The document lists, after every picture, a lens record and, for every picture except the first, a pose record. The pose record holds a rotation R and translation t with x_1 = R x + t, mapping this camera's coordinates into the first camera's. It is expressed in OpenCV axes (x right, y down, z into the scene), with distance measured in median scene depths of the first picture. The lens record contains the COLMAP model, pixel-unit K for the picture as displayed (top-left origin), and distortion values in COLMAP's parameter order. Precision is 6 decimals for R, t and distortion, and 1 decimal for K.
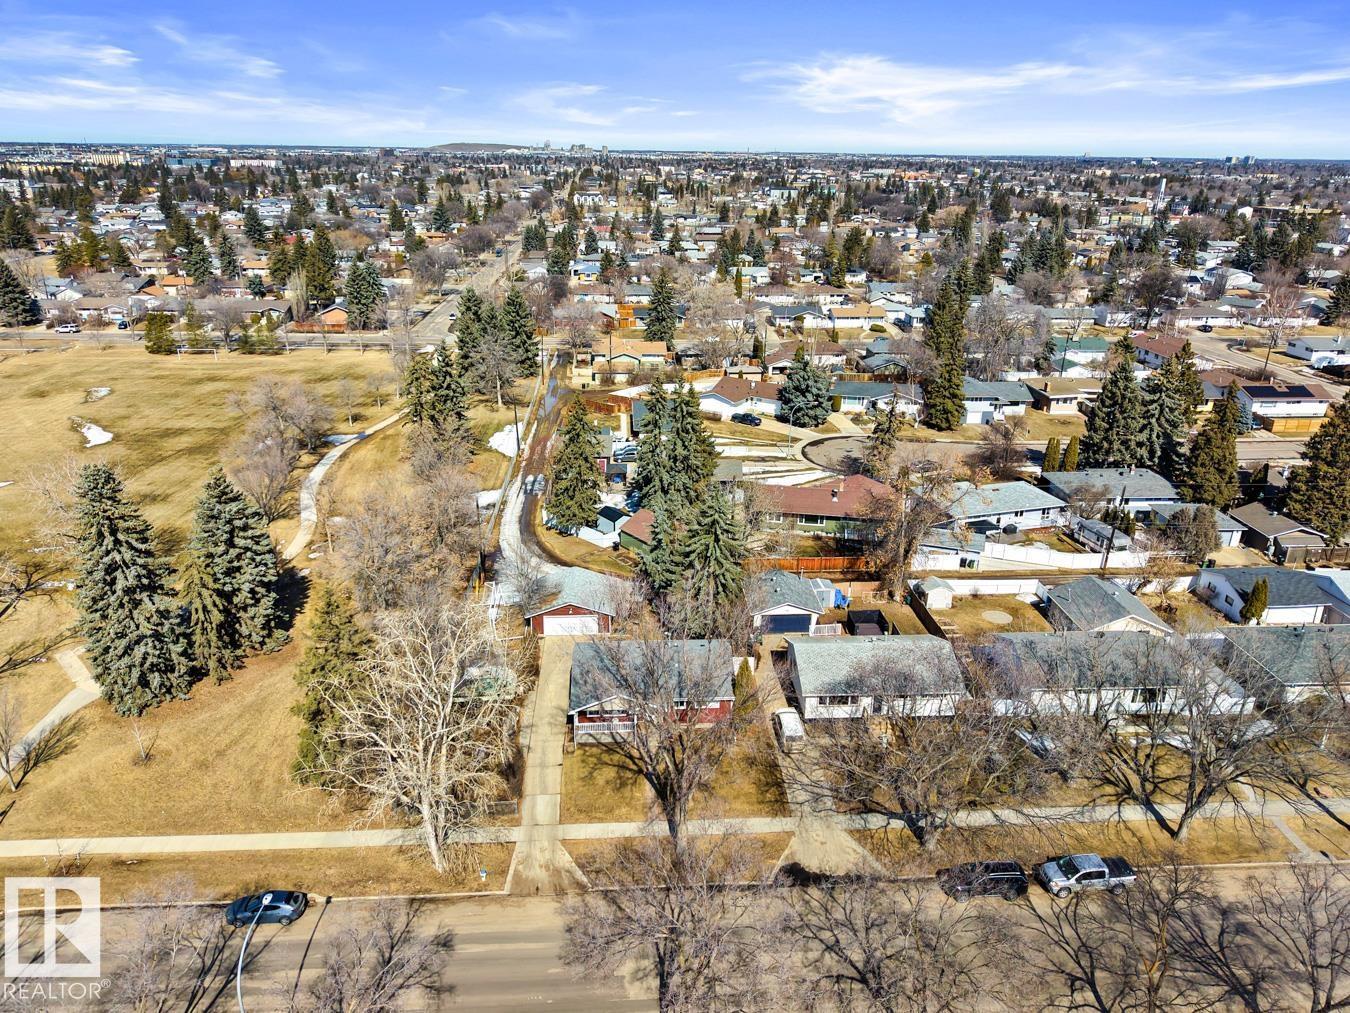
lens RADIAL K [[910.4, 0, 675.1], [0, 910.4, 484.4], [0, 0, 1]] dist [0.045283, -0.064195]
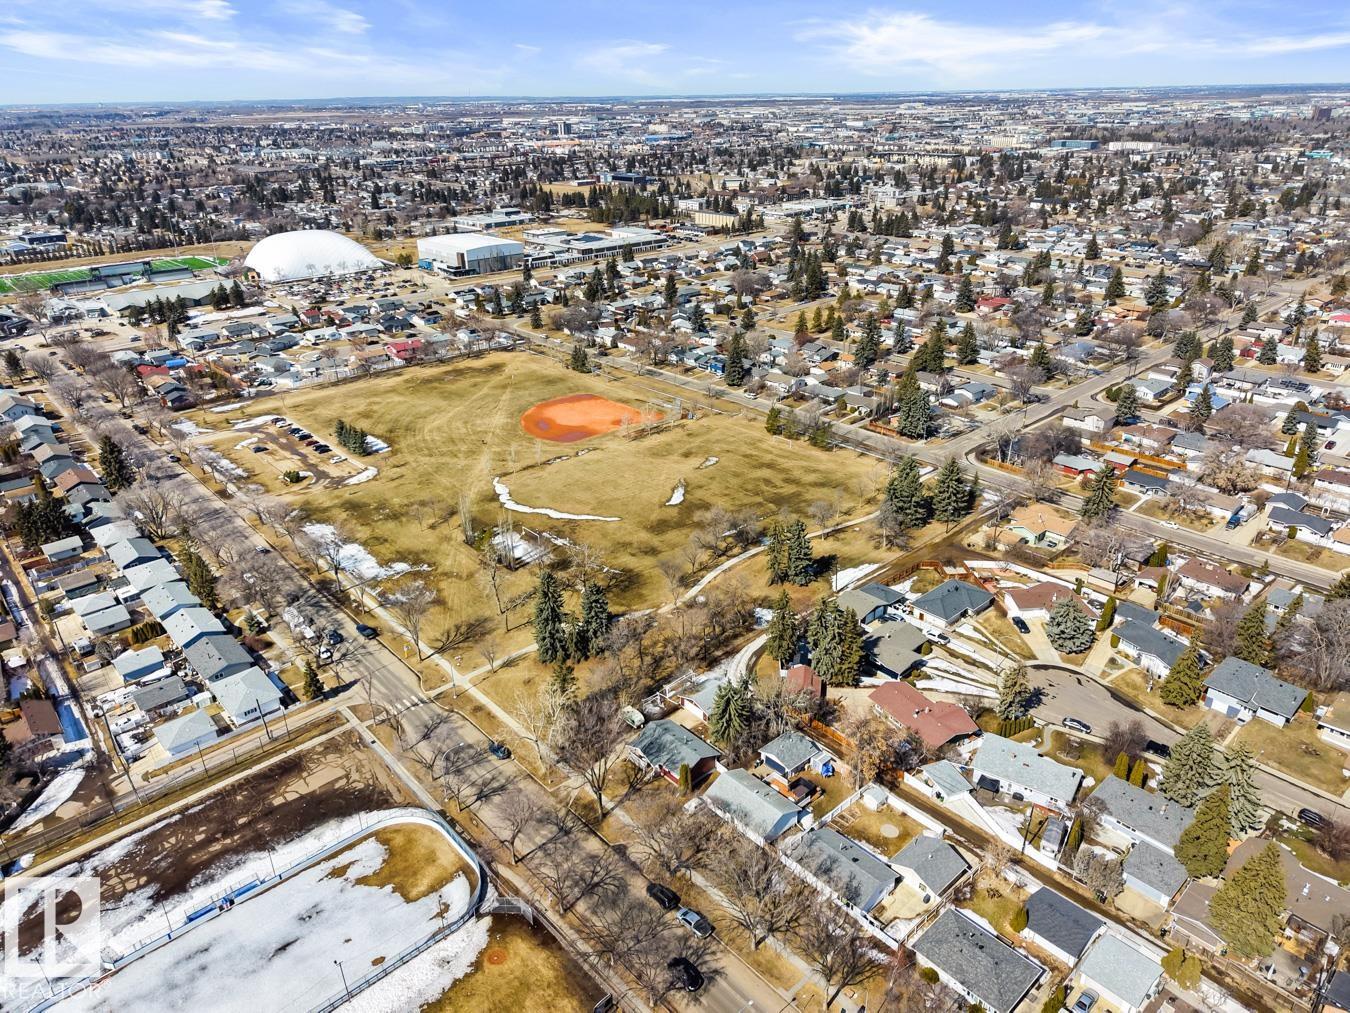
lens RADIAL K [[895.7, 0, 677.2], [0, 895.7, 509.7], [0, 0, 1]] dist [0.043763, -0.057137]
pose [[0.628452, 0.306624, -0.714863, 0.796069], [-0.244145, 0.950340, 0.192993, -0.444240], [0.738540, 0.053244, 0.672104, -0.259739]]
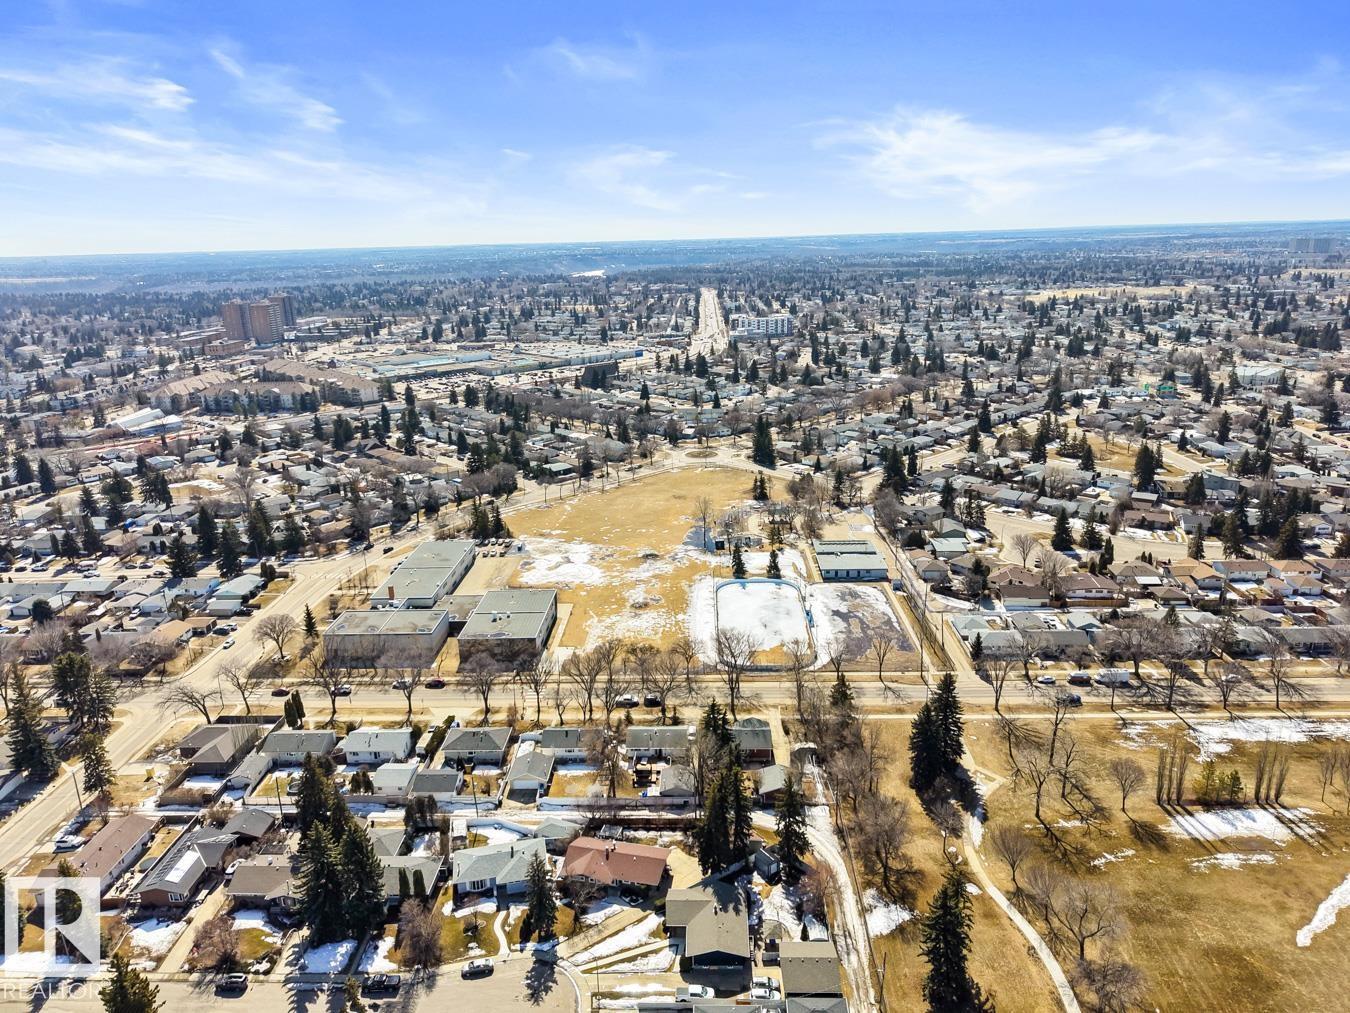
lens RADIAL K [[895.7, 0, 677.2], [0, 895.7, 509.7], [0, 0, 1]] dist [0.043763, -0.057137]
pose [[-0.995445, -0.013945, 0.094310, -0.047260], [0.045442, 0.800236, 0.597961, -1.157988], [-0.083809, 0.599523, -0.795958, 1.652271]]
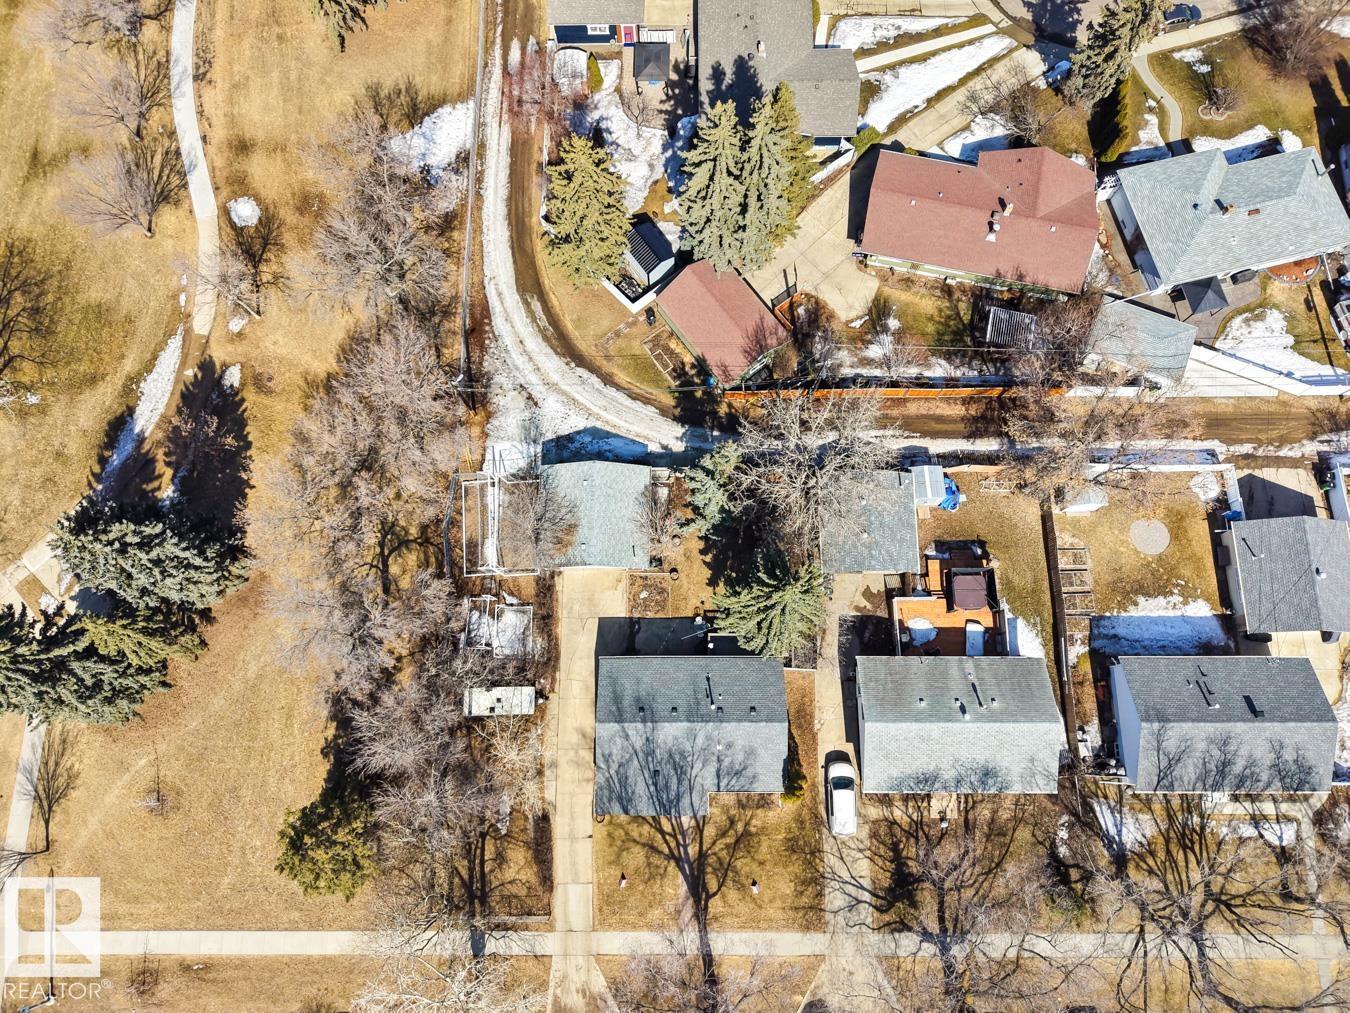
lens RADIAL K [[895.7, 0, 677.2], [0, 895.7, 509.7], [0, 0, 1]] dist [0.043763, -0.057137]
pose [[0.997921, 0.052771, -0.036991, -0.010196], [0.001615, 0.553337, 0.832956, -0.369163], [0.064425, -0.831284, 0.552102, 0.433592]]
